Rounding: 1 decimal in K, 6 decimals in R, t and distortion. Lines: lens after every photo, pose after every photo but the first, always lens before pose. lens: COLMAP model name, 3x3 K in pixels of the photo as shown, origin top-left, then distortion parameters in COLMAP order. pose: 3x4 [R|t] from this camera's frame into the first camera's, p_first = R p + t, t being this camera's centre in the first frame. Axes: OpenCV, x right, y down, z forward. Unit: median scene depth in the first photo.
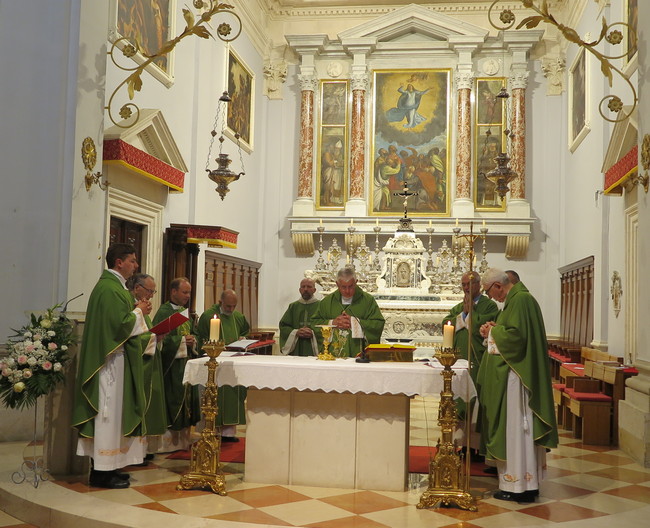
lens RADIAL K [[728.2, 0, 319.5], [0, 728.2, 266.3], [0, 0, 1]] dist [-0.008444, 0.000000]
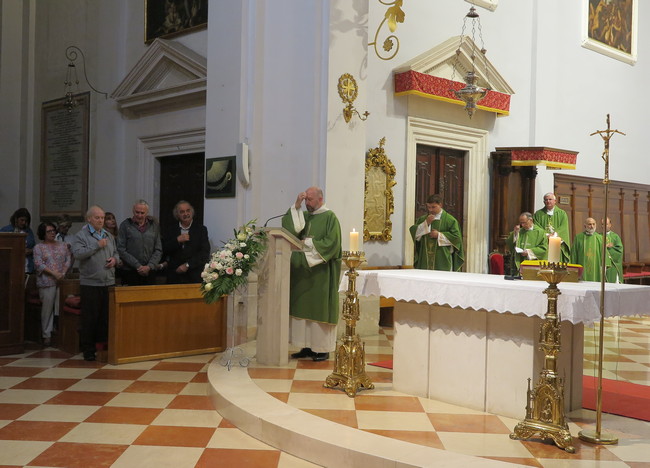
lens RADIAL K [[713.1, 0, 304.7], [0, 713.1, 229.7], [0, 0, 1]] dist [-0.005679, 0.000000]
pose [[0.790728, -0.005199, -0.612145, 0.221249], [0.031398, 0.998992, 0.032073, 0.017201], [0.611362, -0.044581, 0.790095, 0.070943]]
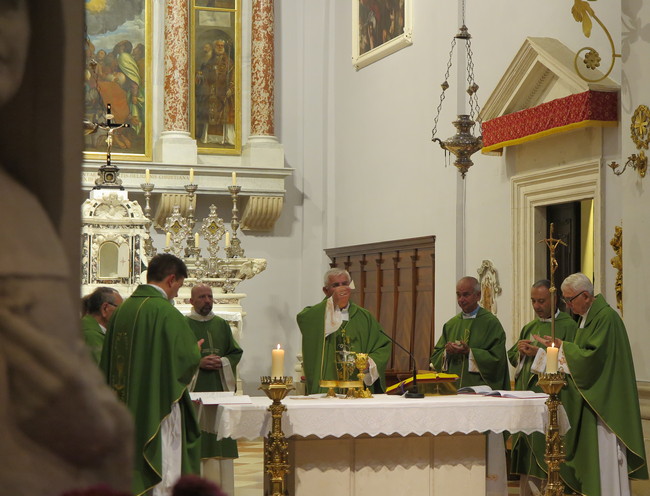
lens RADIAL K [[1485.9, 0, 327.9], [0, 1485.9, 248.9], [0, 0, 1]] dist [0.047411, 0.000000]
pose [[0.878988, -0.004797, 0.476820, -0.430413], [-0.004832, 0.999808, 0.018966, -0.032316], [-0.476820, -0.018975, 0.878796, -0.201399]]
